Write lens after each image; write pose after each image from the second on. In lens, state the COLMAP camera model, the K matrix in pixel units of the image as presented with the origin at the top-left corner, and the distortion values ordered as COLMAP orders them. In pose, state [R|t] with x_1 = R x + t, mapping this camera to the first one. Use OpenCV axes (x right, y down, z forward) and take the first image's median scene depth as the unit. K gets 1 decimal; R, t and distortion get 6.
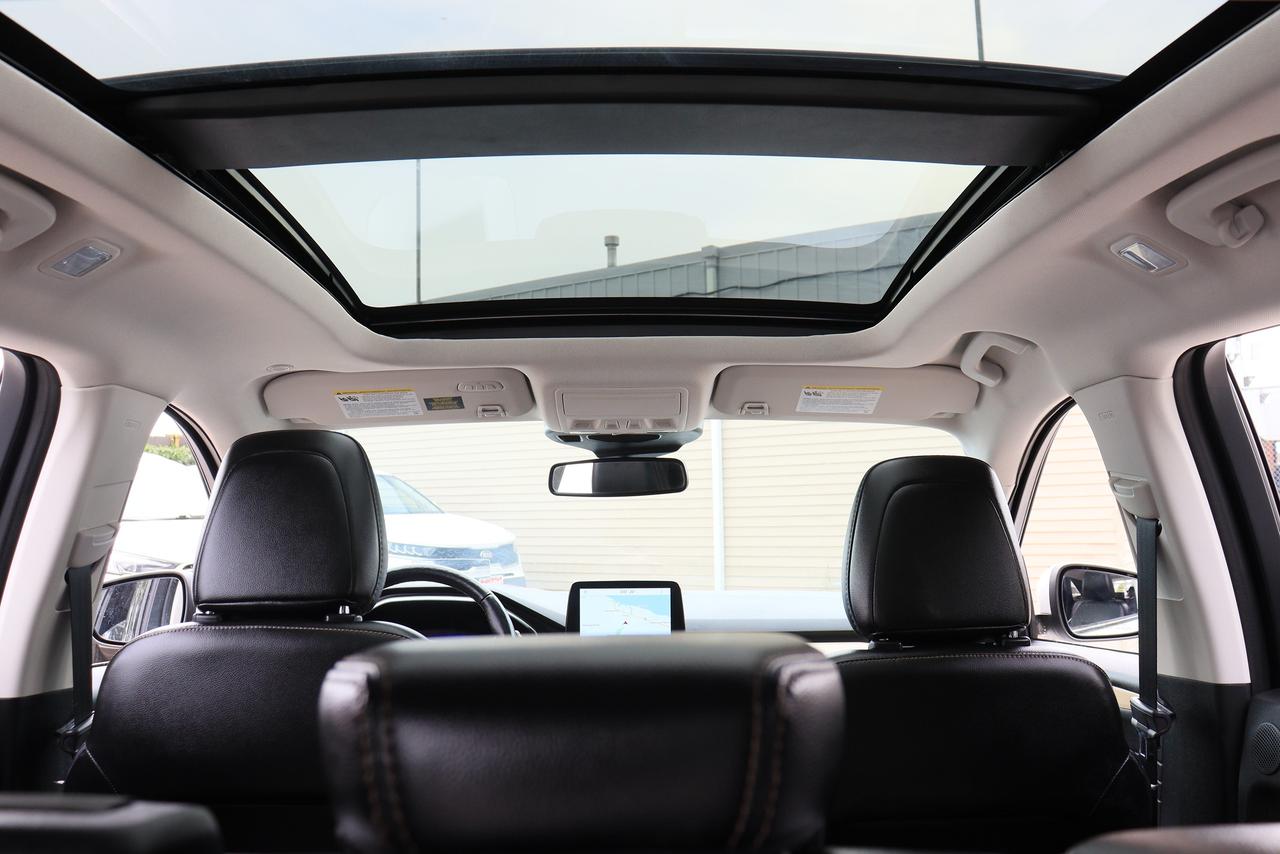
lens RADIAL K [[1045.7, 0, 640.0], [0, 1045.7, 427.0], [0, 0, 1]] dist [-0.181041, 0.144979]
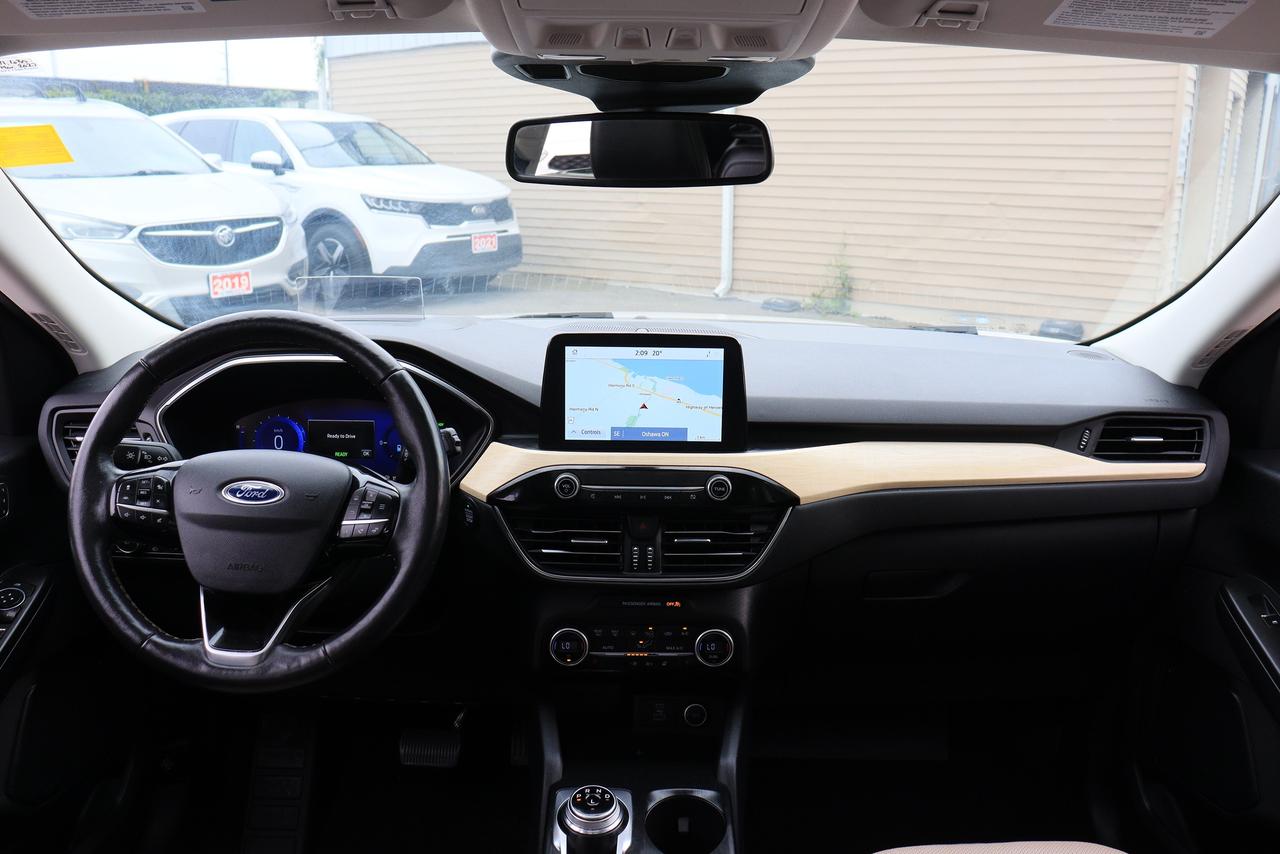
lens RADIAL K [[1045.7, 0, 640.0], [0, 1045.7, 427.0], [0, 0, 1]] dist [-0.181041, 0.144979]
pose [[0.999764, 0.021345, 0.004005, -0.018239], [-0.021485, 0.945181, 0.325838, 0.010161], [0.003170, -0.325848, 0.945417, 0.446432]]
